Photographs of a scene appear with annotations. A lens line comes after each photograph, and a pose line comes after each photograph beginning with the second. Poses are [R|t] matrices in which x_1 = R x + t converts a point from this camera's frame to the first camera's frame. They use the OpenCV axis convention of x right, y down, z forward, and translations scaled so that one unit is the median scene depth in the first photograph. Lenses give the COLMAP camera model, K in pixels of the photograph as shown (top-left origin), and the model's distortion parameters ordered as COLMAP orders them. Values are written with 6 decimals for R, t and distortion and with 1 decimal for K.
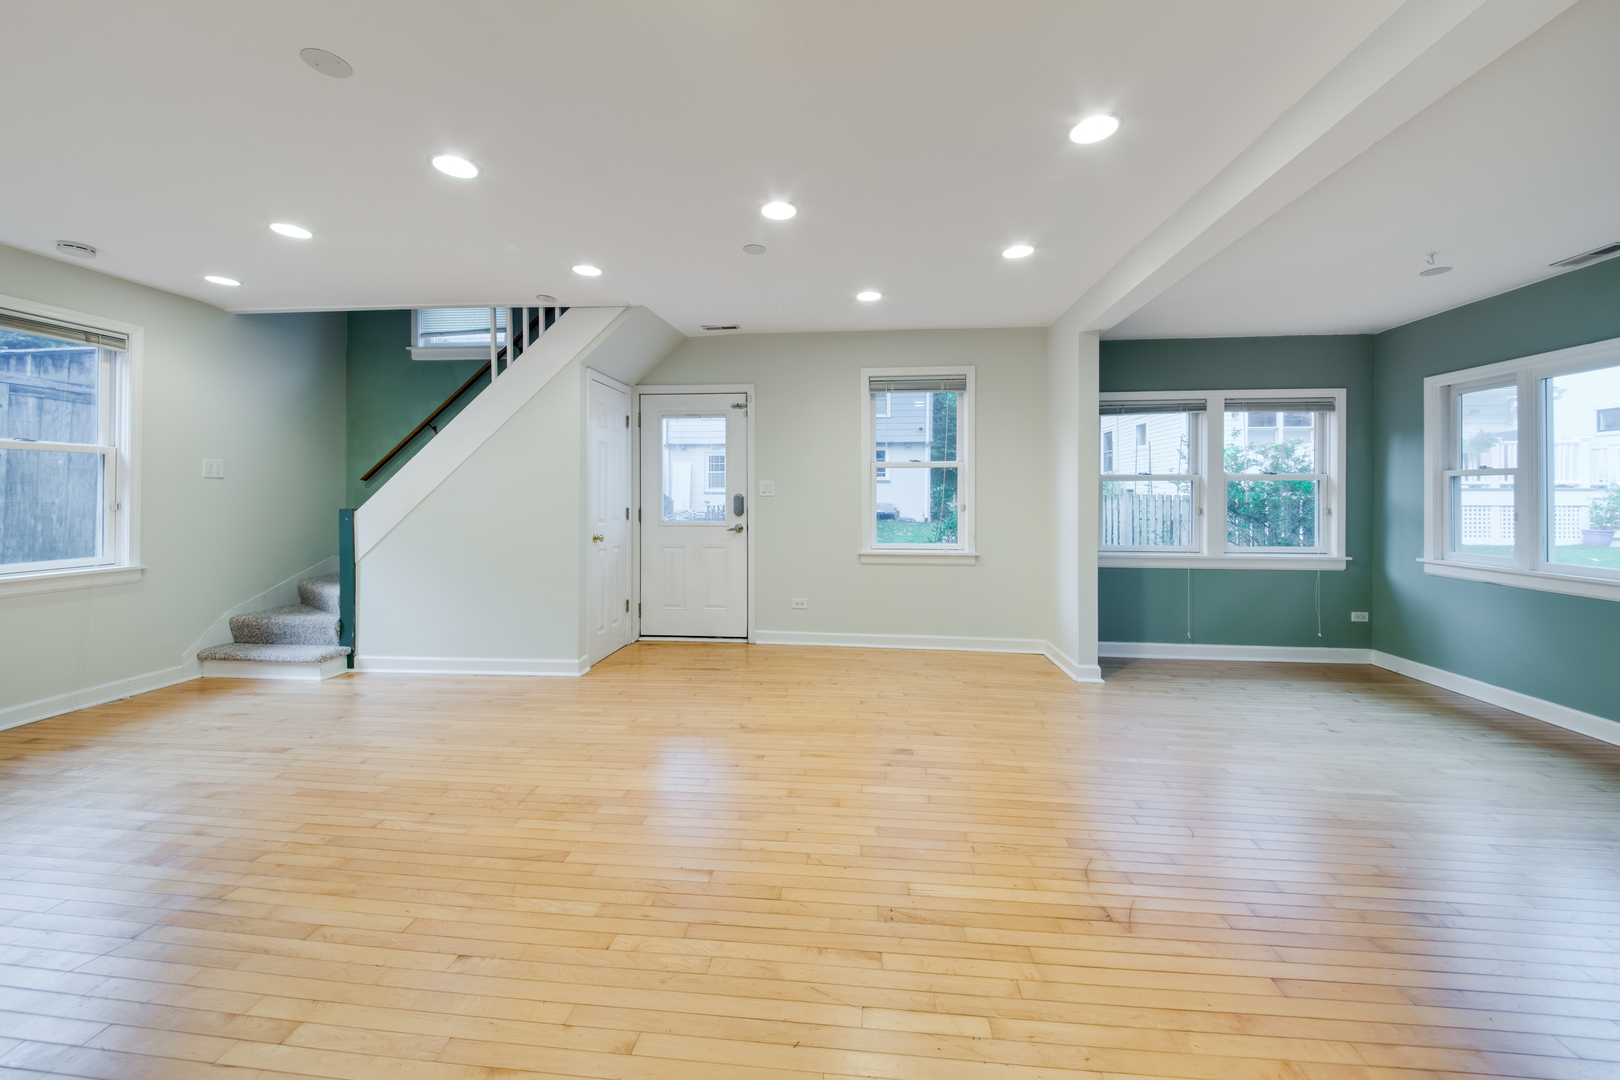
lens RADIAL K [[582.5, 0, 812.3], [0, 582.5, 494.4], [0, 0, 1]] dist [0.000149, -0.000103]
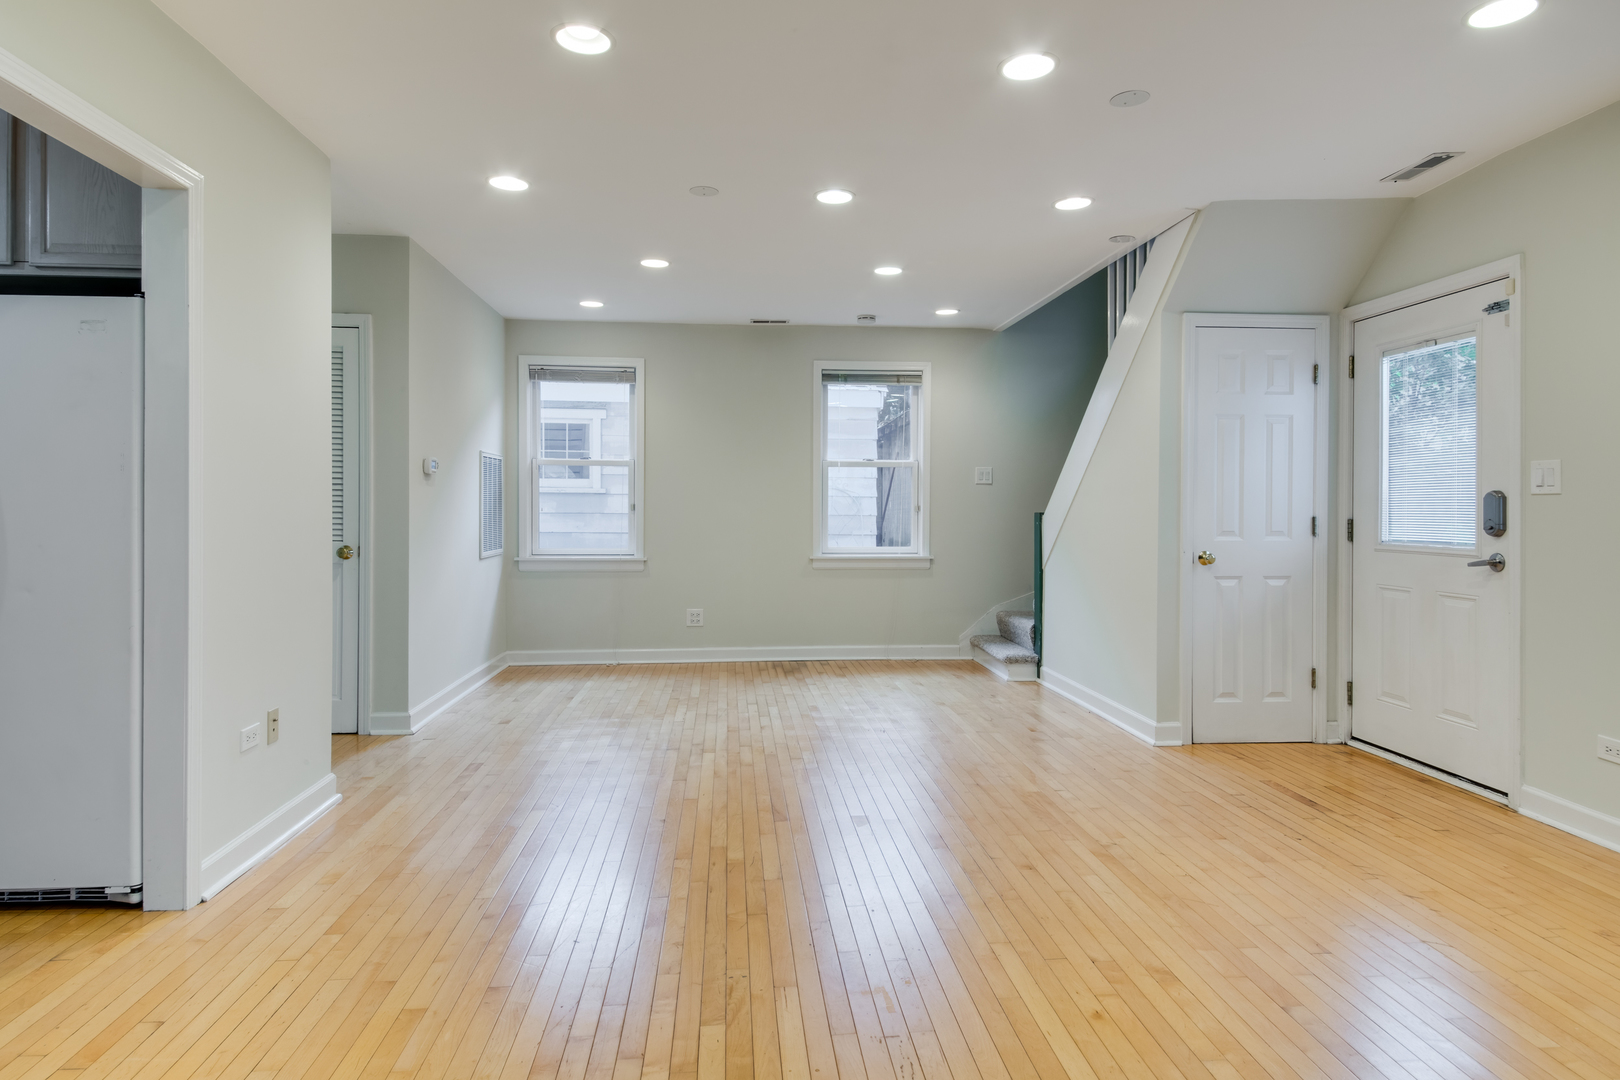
lens RADIAL K [[917.1, 0, 815.2], [0, 917.1, 509.6], [0, 0, 1]] dist [0.002988, 0.000407]
pose [[0.162330, 0.002903, -0.986732, 0.646038], [-0.001832, 0.999995, 0.002640, 0.016872], [0.986735, 0.001379, 0.162334, 0.395432]]
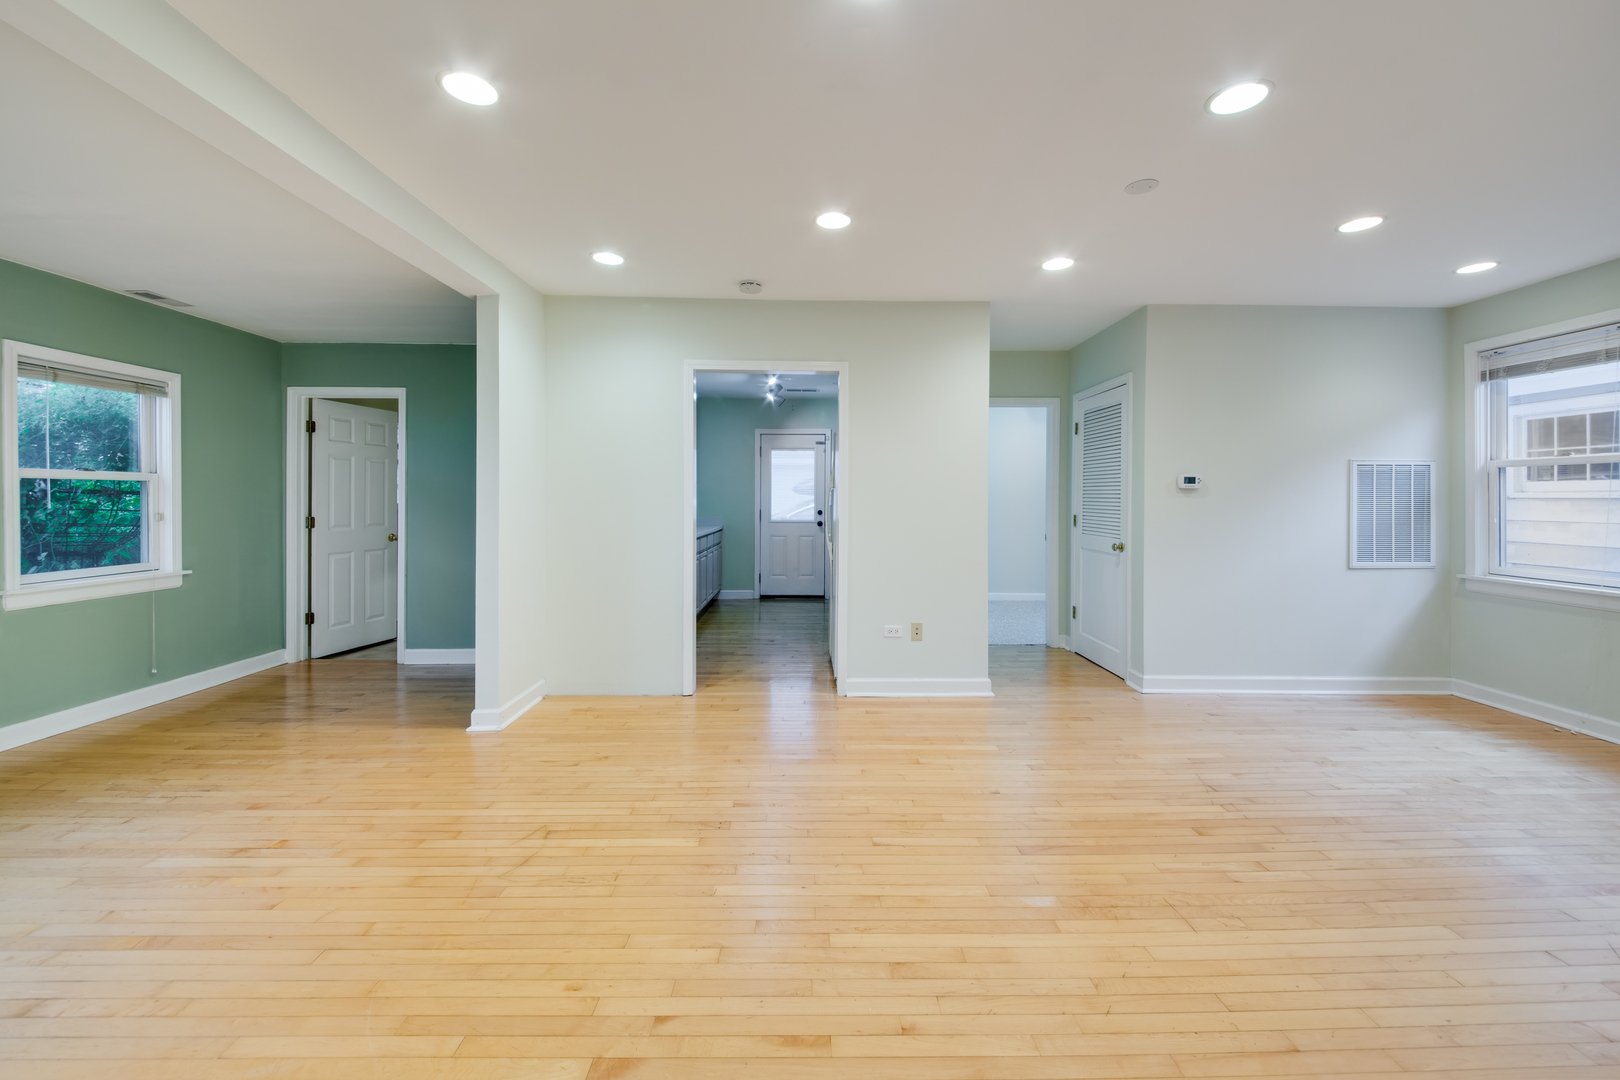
lens RADIAL K [[656.3, 0, 819.1], [0, 656.3, 501.6], [0, 0, 1]] dist [0.015450, -0.012854]
pose [[-0.993889, -0.004087, -0.110305, 0.035236], [-0.004043, 0.999992, -0.000623, -0.002279], [0.110307, -0.000173, -0.993898, 1.078347]]
